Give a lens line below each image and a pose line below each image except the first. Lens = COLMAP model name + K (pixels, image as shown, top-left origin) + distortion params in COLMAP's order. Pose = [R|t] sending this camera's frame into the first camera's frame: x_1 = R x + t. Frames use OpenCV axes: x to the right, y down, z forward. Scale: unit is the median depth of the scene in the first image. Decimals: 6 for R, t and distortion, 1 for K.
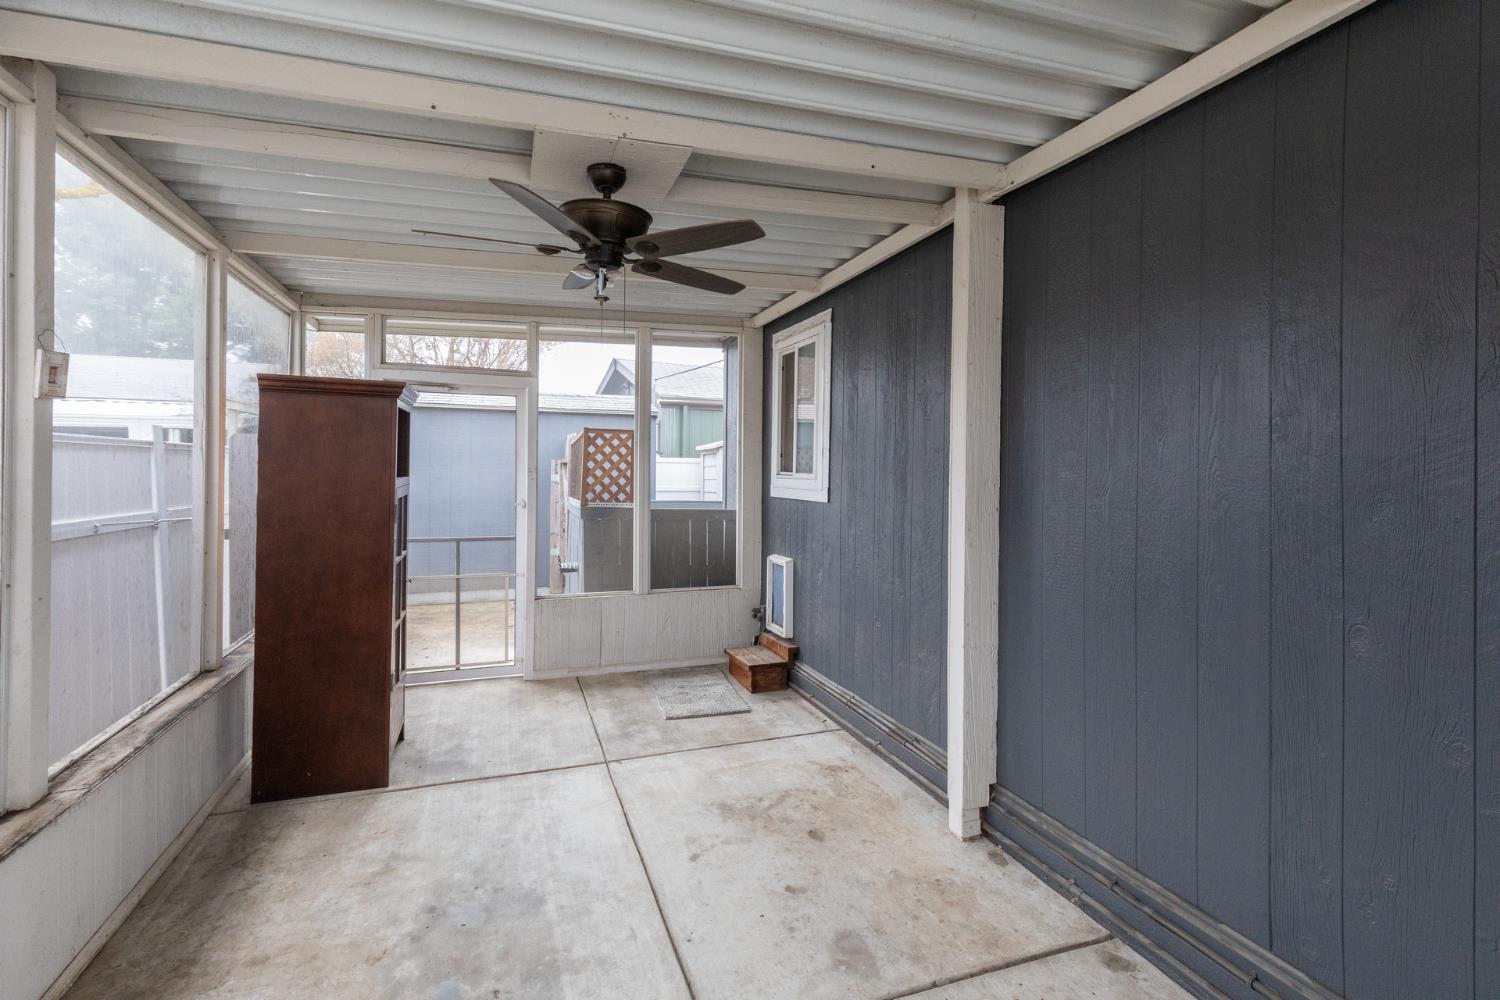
lens RADIAL K [[696.7, 0, 769.9], [0, 696.7, 464.3], [0, 0, 1]] dist [0.008546, -0.000028]
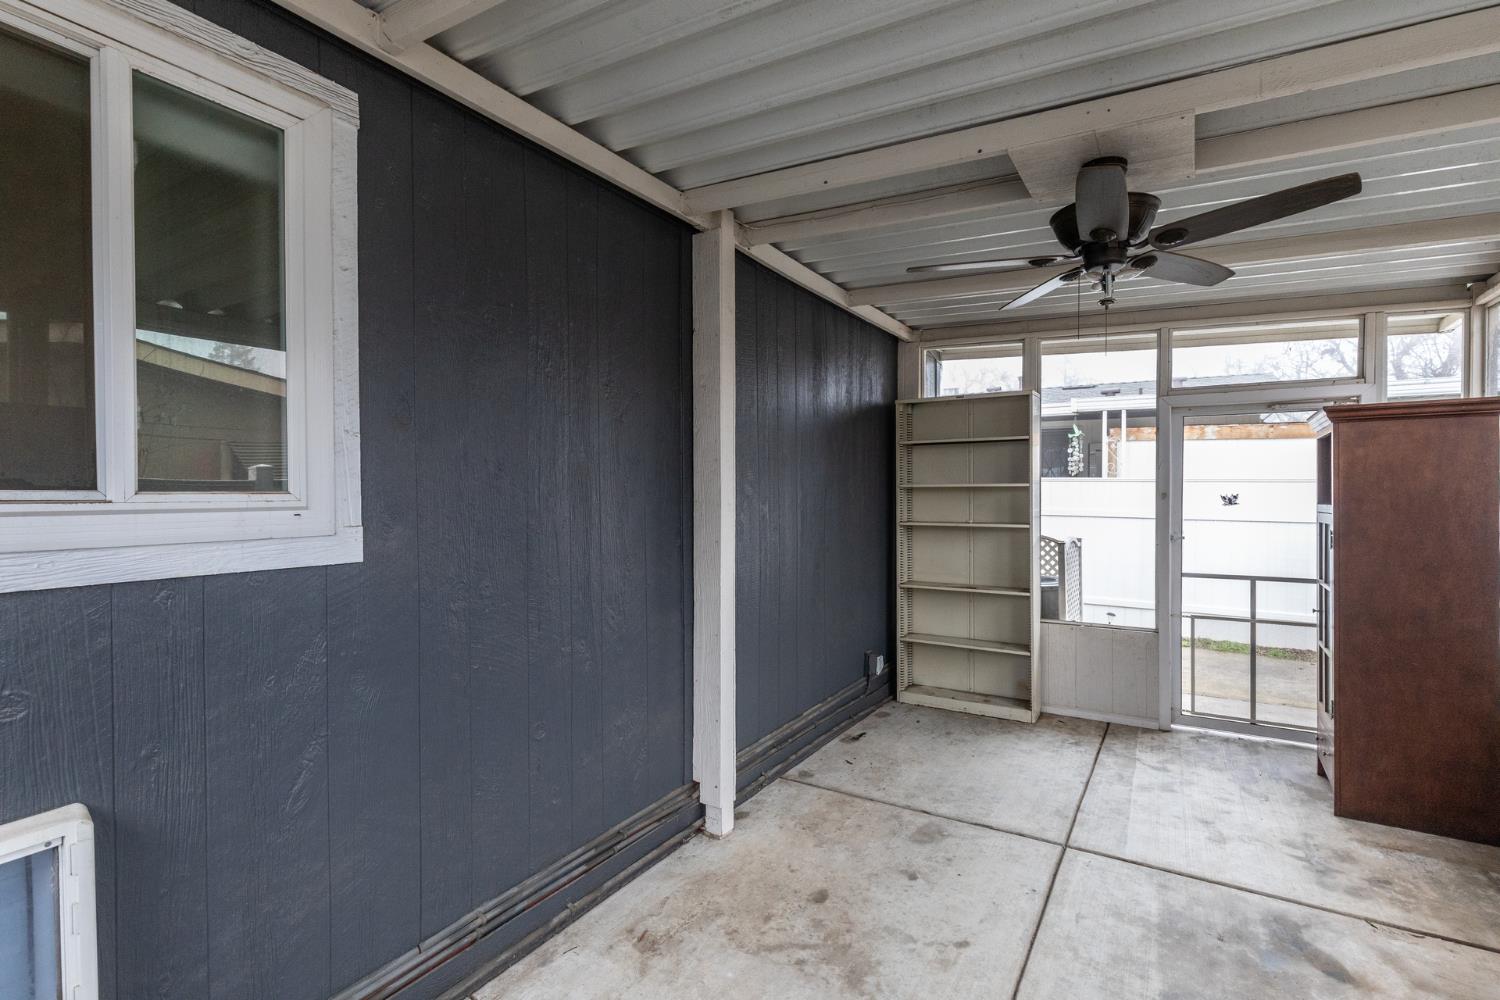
lens RADIAL K [[696.7, 0, 743.8], [0, 696.7, 493.7], [0, 0, 1]] dist [0.008546, -0.000028]
pose [[-0.590710, -0.013359, 0.806774, -0.504688], [-0.013974, 0.999882, 0.006325, 0.011404], [-0.806763, -0.007538, -0.590827, 1.379505]]
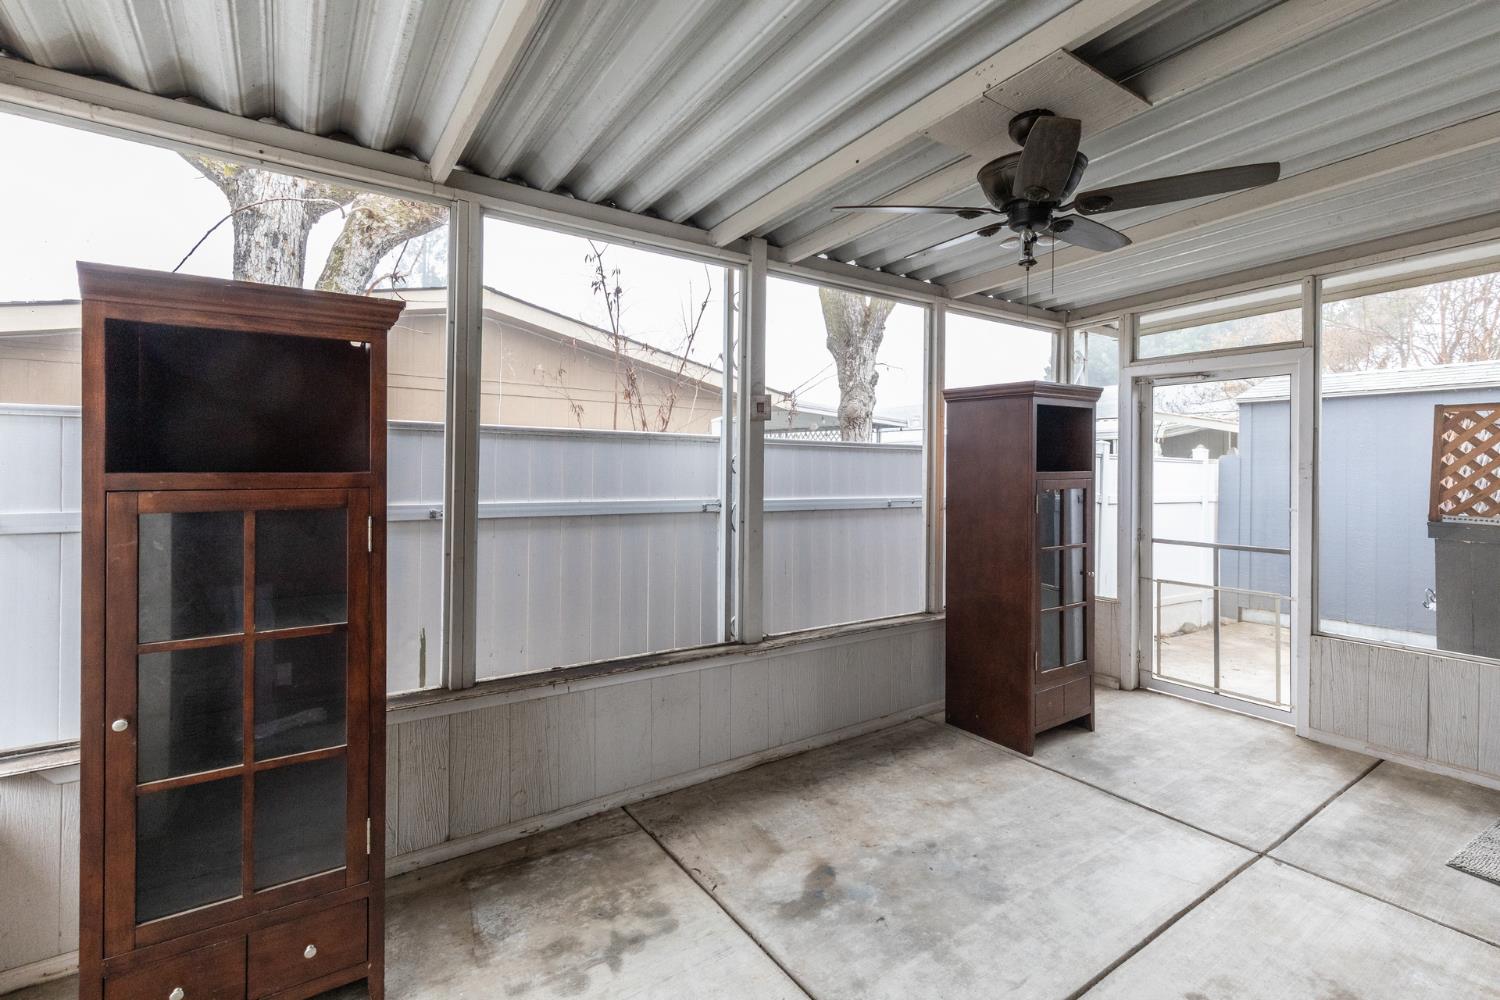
lens RADIAL K [[696.7, 0, 759.3], [0, 696.7, 467.9], [0, 0, 1]] dist [0.008546, -0.000028]
pose [[0.238519, -0.012922, -0.971052, 0.388892], [0.000605, 0.999913, -0.013157, 0.028186], [0.971138, 0.002551, 0.238507, 0.320756]]
